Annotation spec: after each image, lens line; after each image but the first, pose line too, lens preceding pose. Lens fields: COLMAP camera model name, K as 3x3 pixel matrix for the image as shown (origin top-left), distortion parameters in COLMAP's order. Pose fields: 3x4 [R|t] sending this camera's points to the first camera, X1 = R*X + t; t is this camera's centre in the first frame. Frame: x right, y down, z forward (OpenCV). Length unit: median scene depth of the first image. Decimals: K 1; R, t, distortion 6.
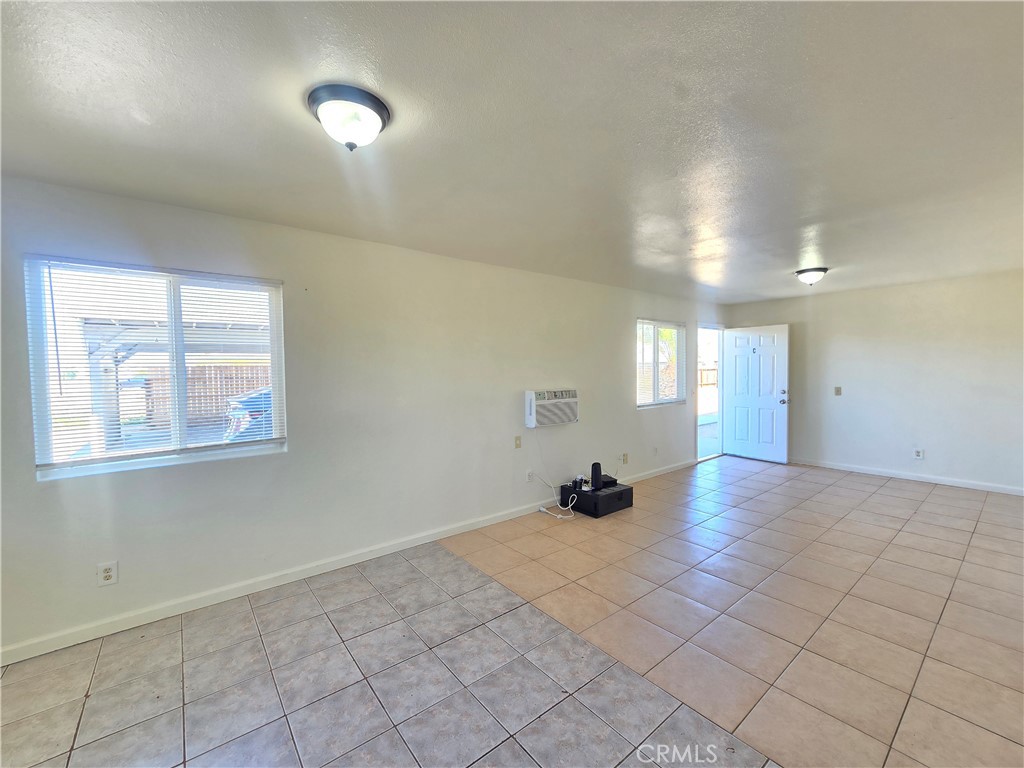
lens RADIAL K [[420.0, 0, 510.2], [0, 420.0, 381.8], [0, 0, 1]] dist [-0.001102, -0.000048]
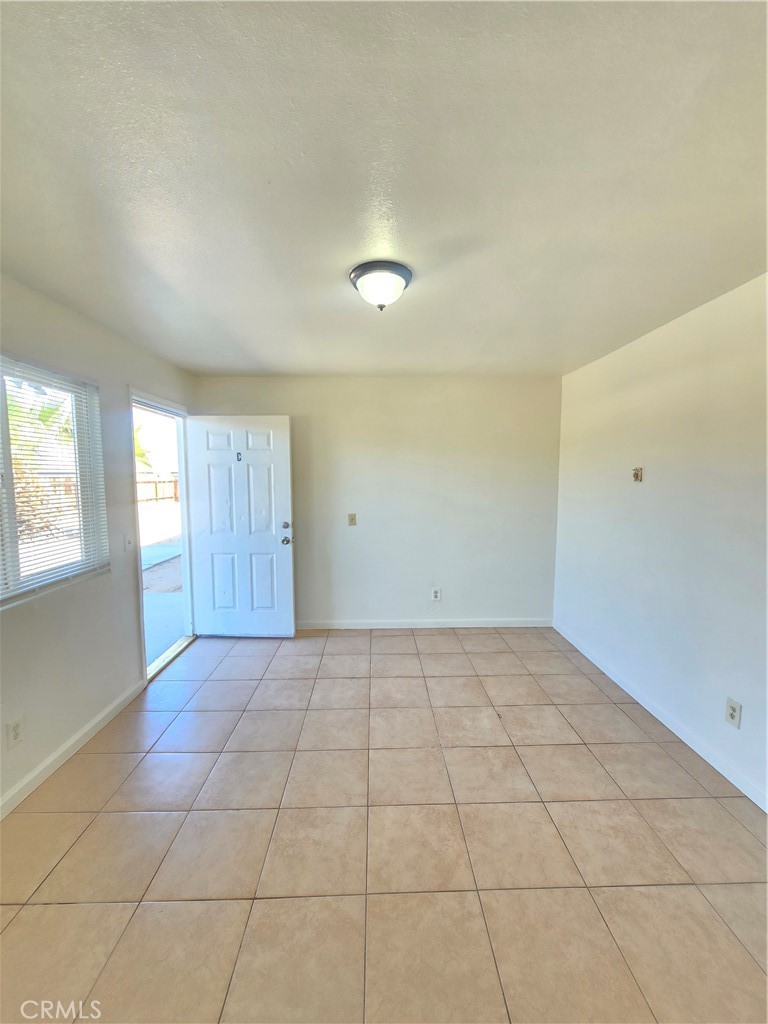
lens RADIAL K [[420.0, 0, 384.0], [0, 420.0, 512.0], [0, 0, 1]] dist [-0.001102, -0.000048]
pose [[0.604409, -0.061013, 0.794334, 0.245623], [0.024397, 0.998013, 0.058094, -0.028330], [-0.796300, -0.015733, 0.604697, 0.508896]]
